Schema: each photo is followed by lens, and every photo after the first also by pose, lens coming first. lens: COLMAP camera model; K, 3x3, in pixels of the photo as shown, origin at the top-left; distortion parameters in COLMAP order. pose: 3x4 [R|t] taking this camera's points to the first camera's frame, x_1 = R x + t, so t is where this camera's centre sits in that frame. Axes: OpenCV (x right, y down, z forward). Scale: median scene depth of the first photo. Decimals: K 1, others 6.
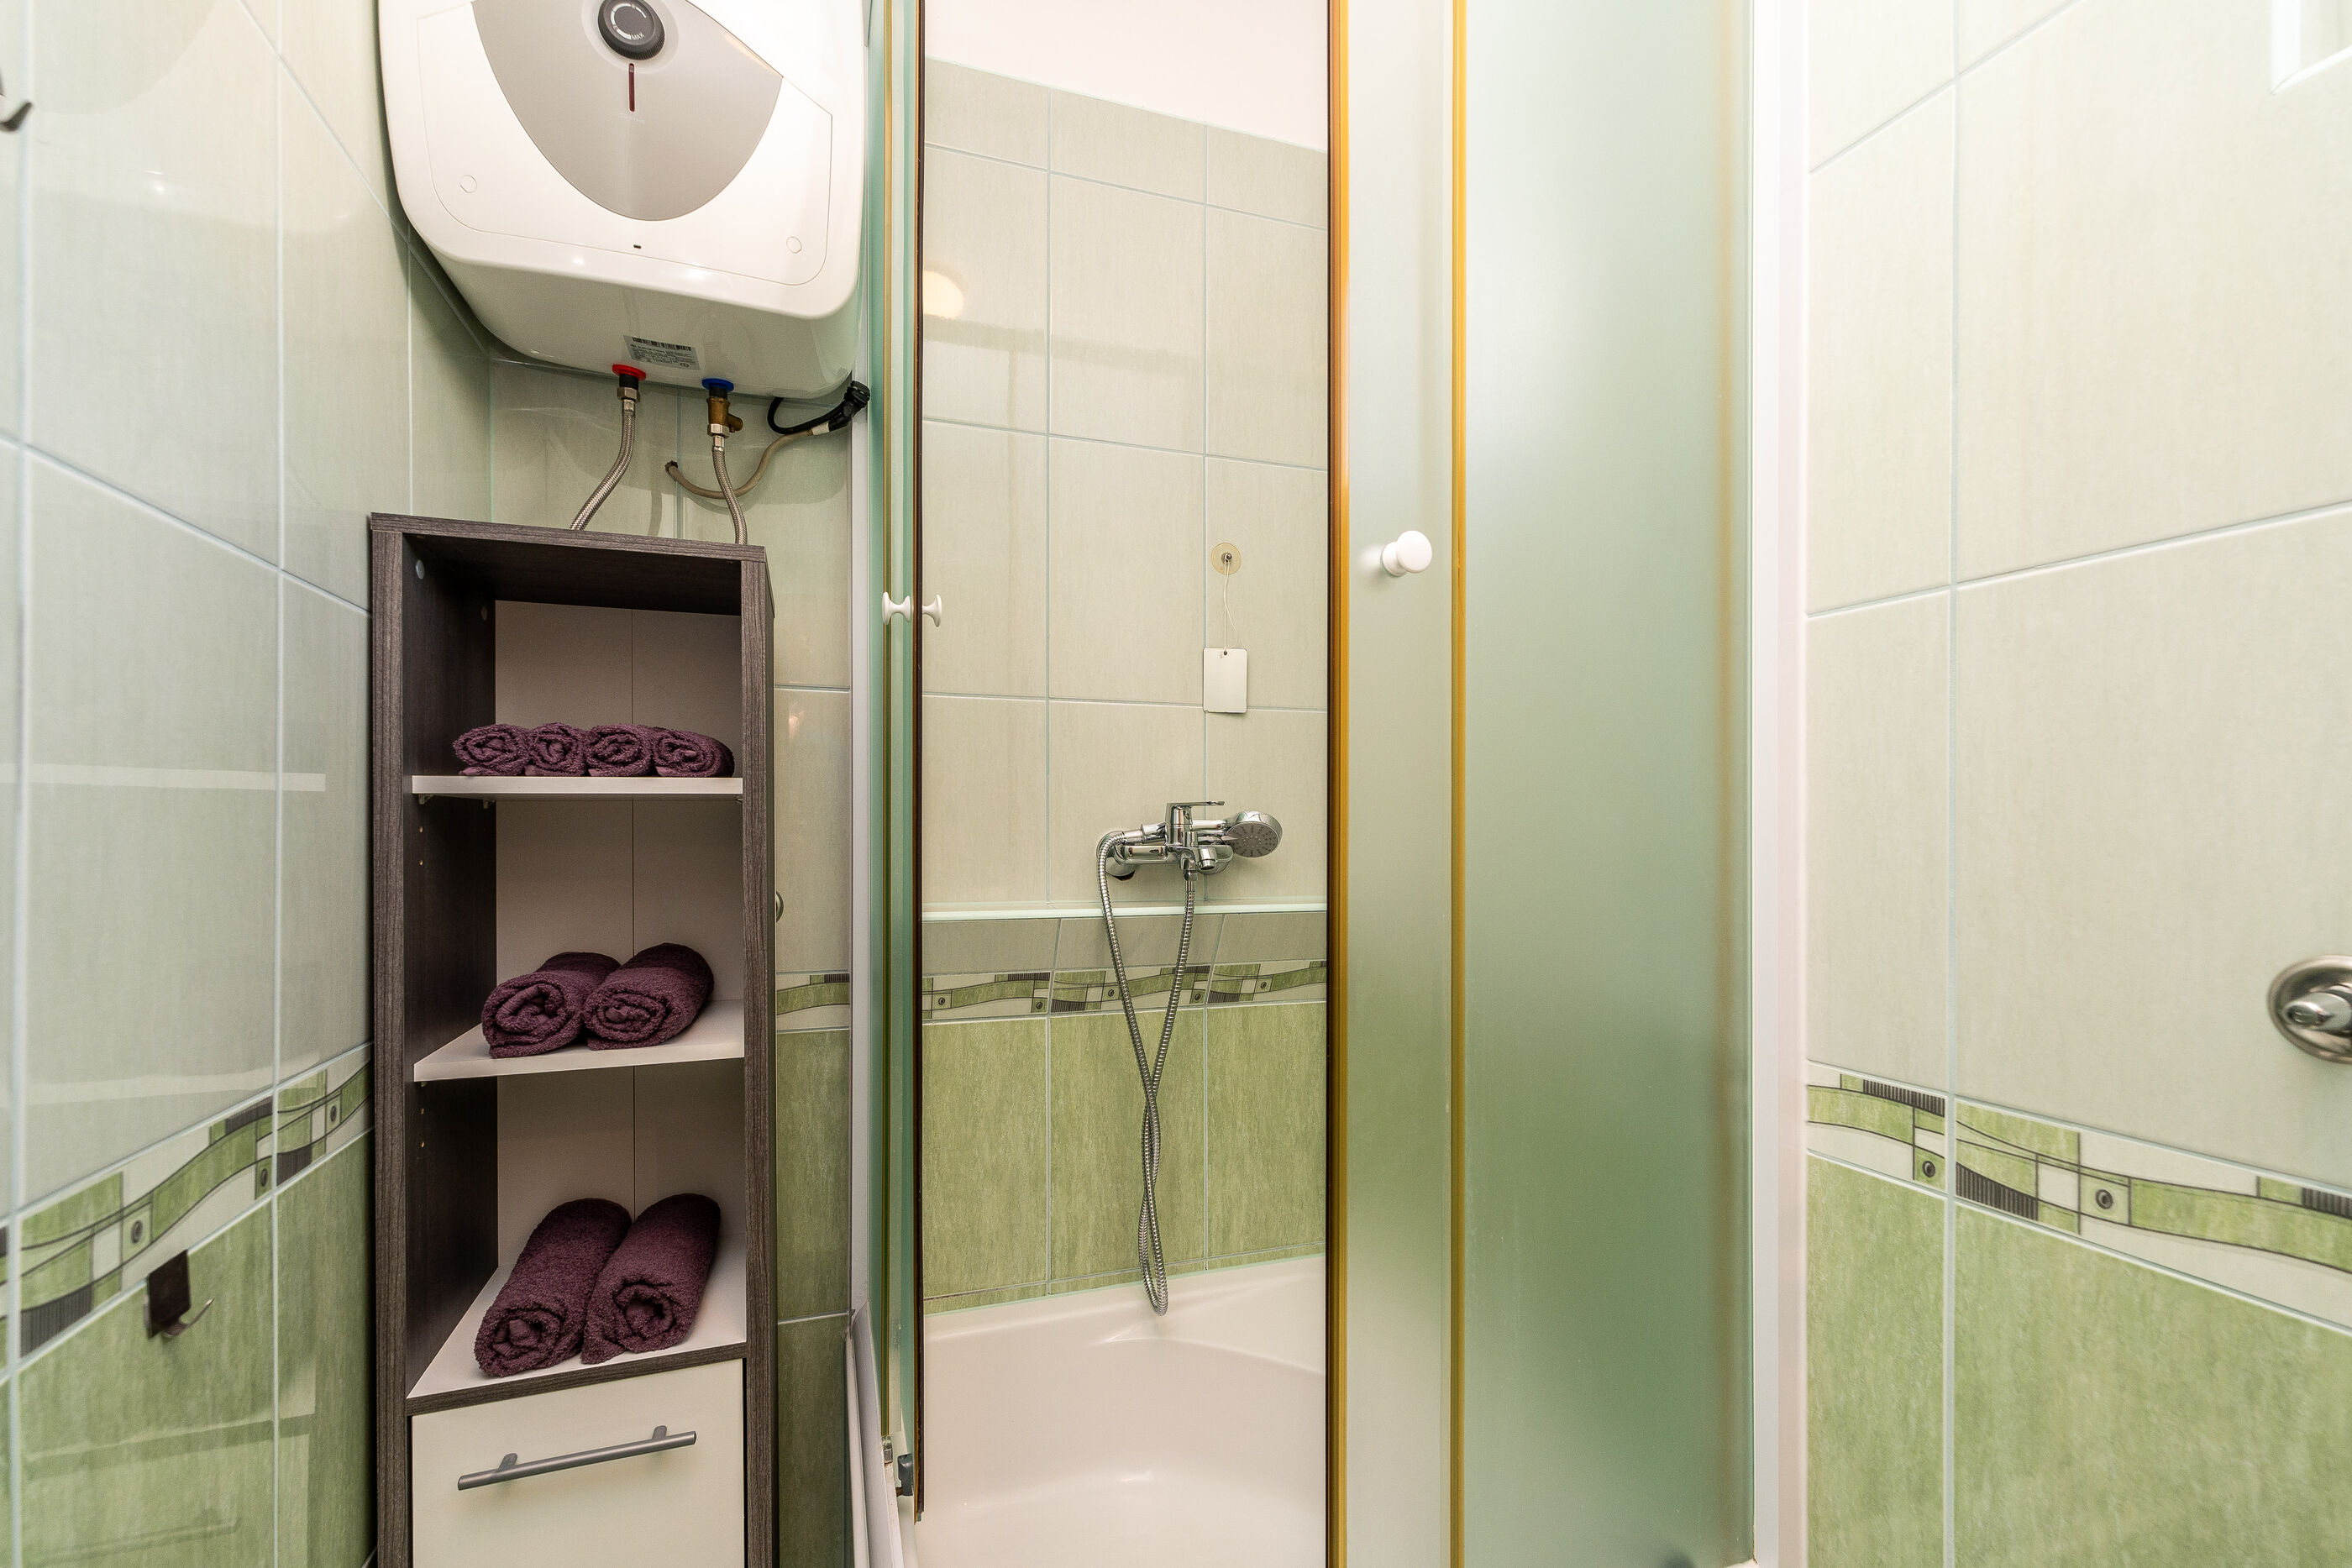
lens RADIAL K [[942.2, 0, 1159.3], [0, 942.2, 785.3], [0, 0, 1]] dist [-0.000539, 0.000169]
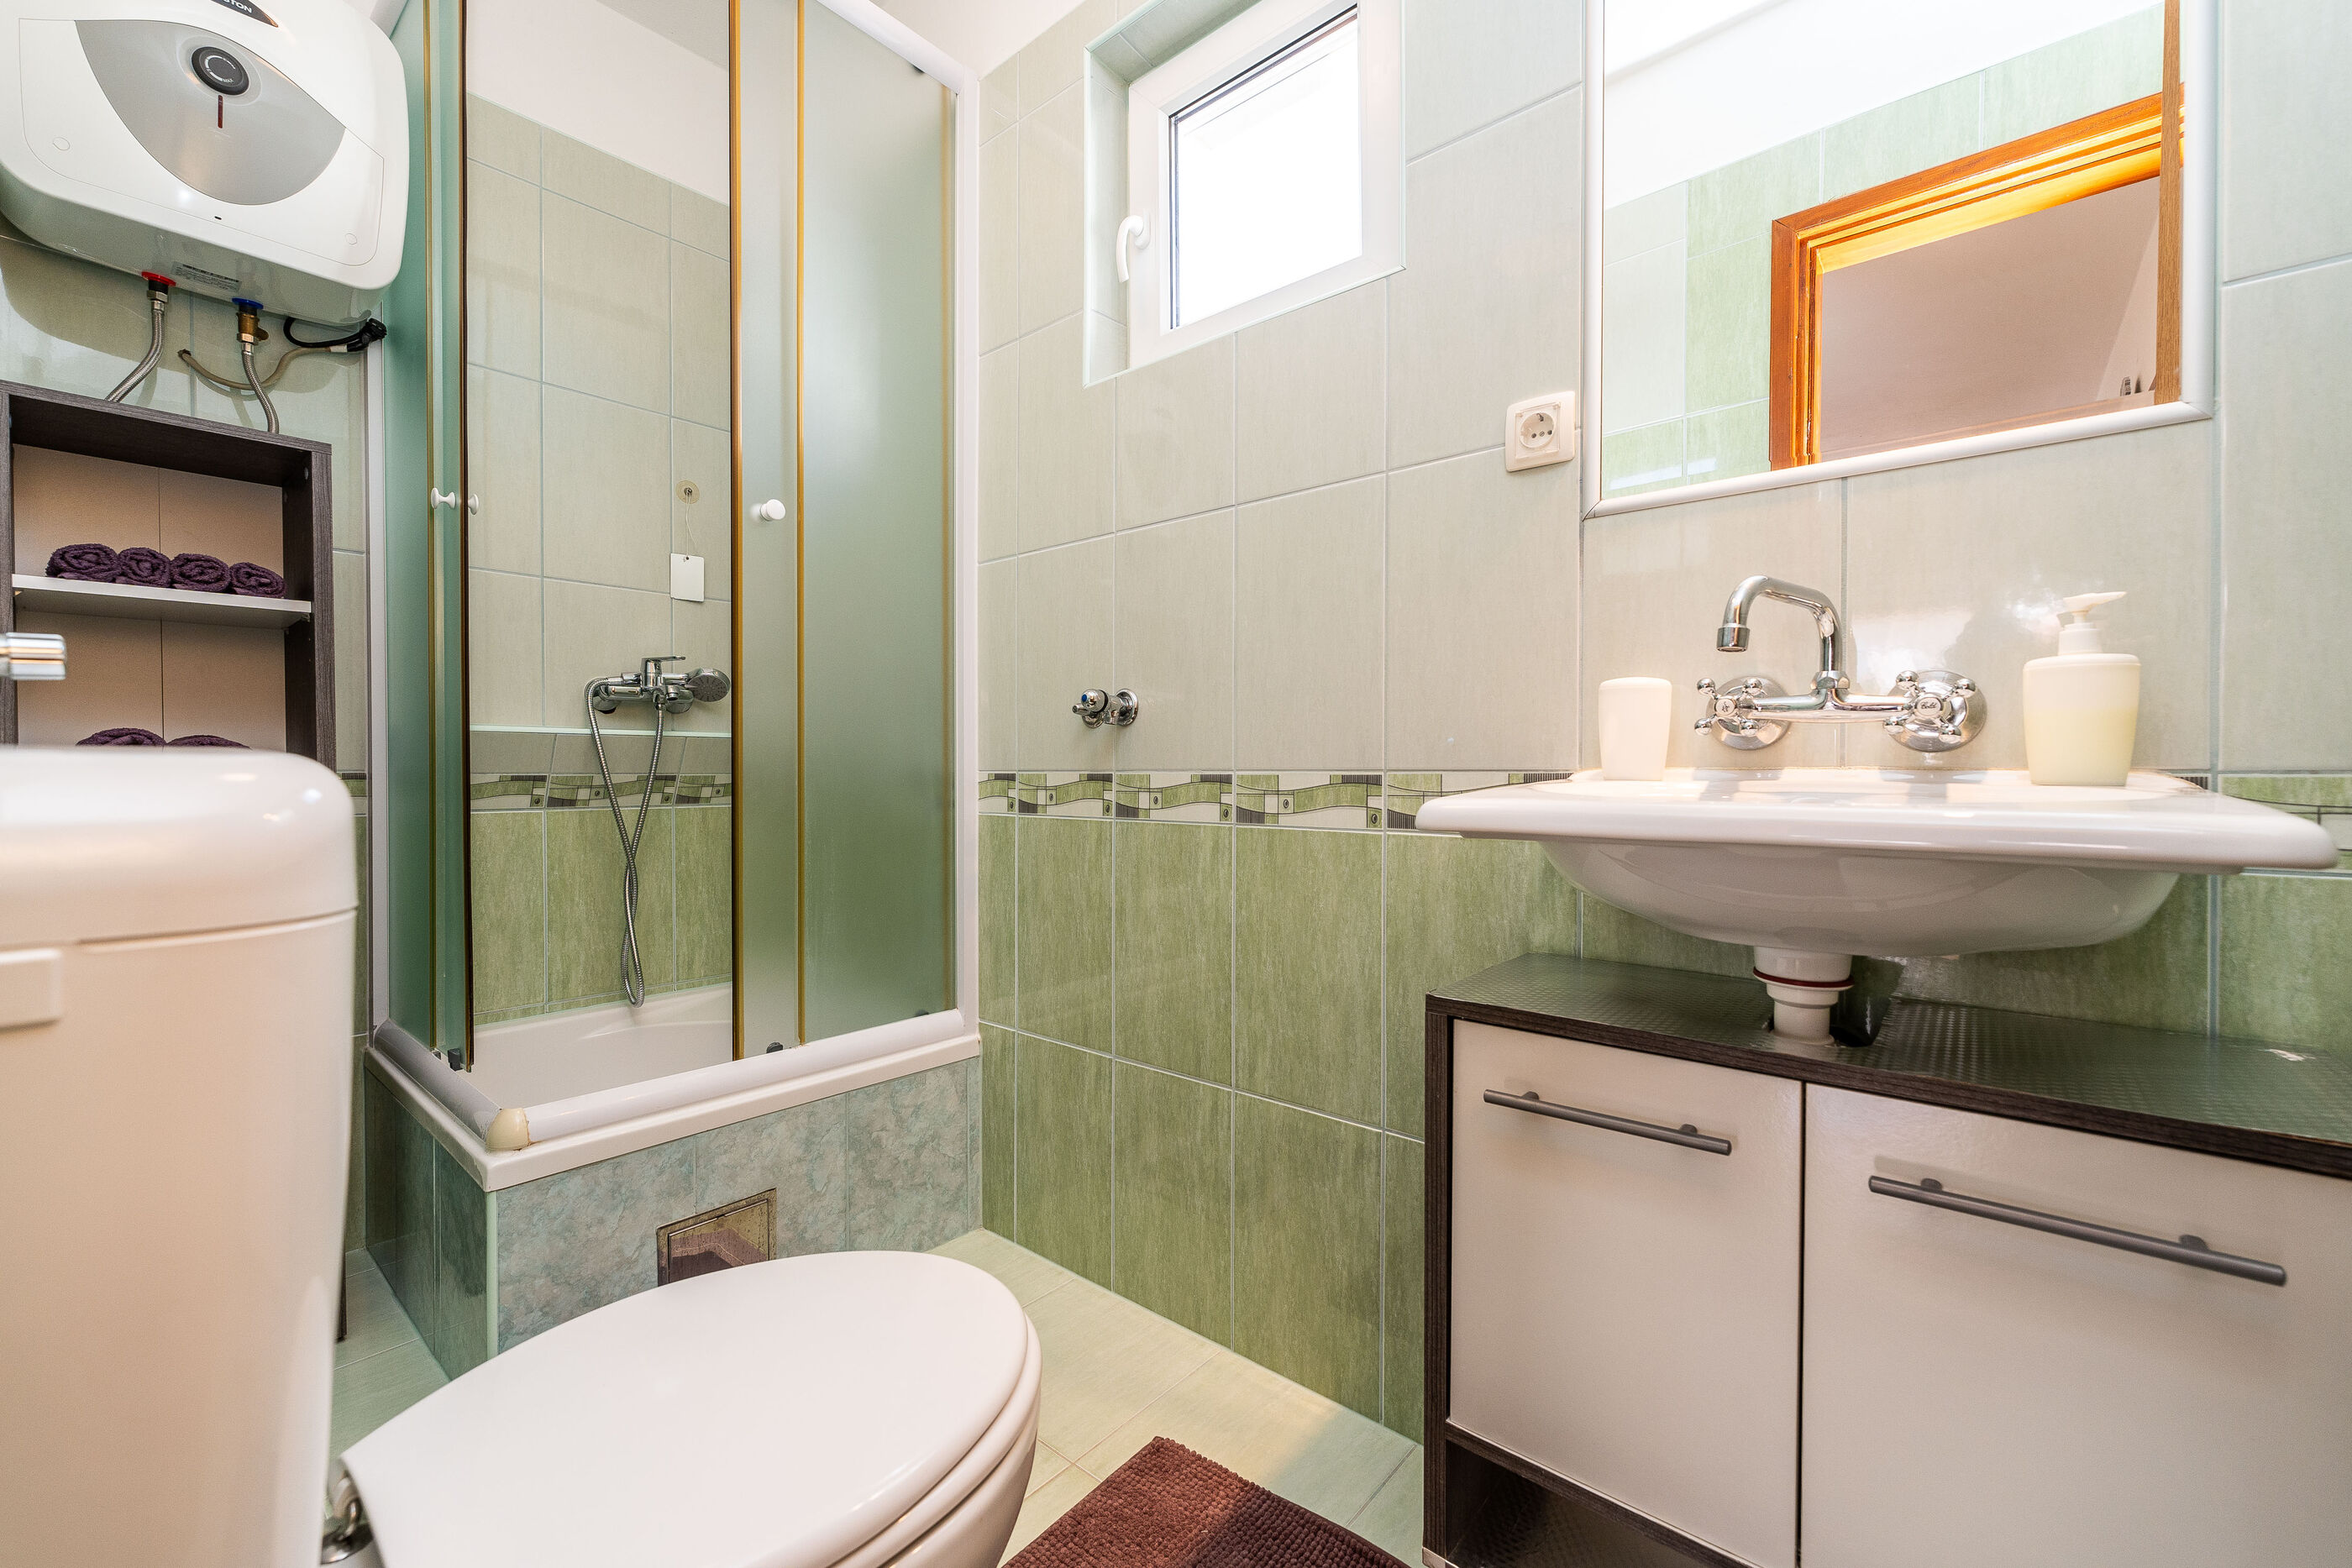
lens RADIAL K [[942.2, 0, 1159.3], [0, 942.2, 785.3], [0, 0, 1]] dist [-0.000539, 0.000169]
pose [[0.872111, -0.005786, 0.489275, -0.008752], [-0.021917, 0.998465, 0.050873, 0.135801], [-0.488818, -0.055090, 0.870645, -0.727929]]
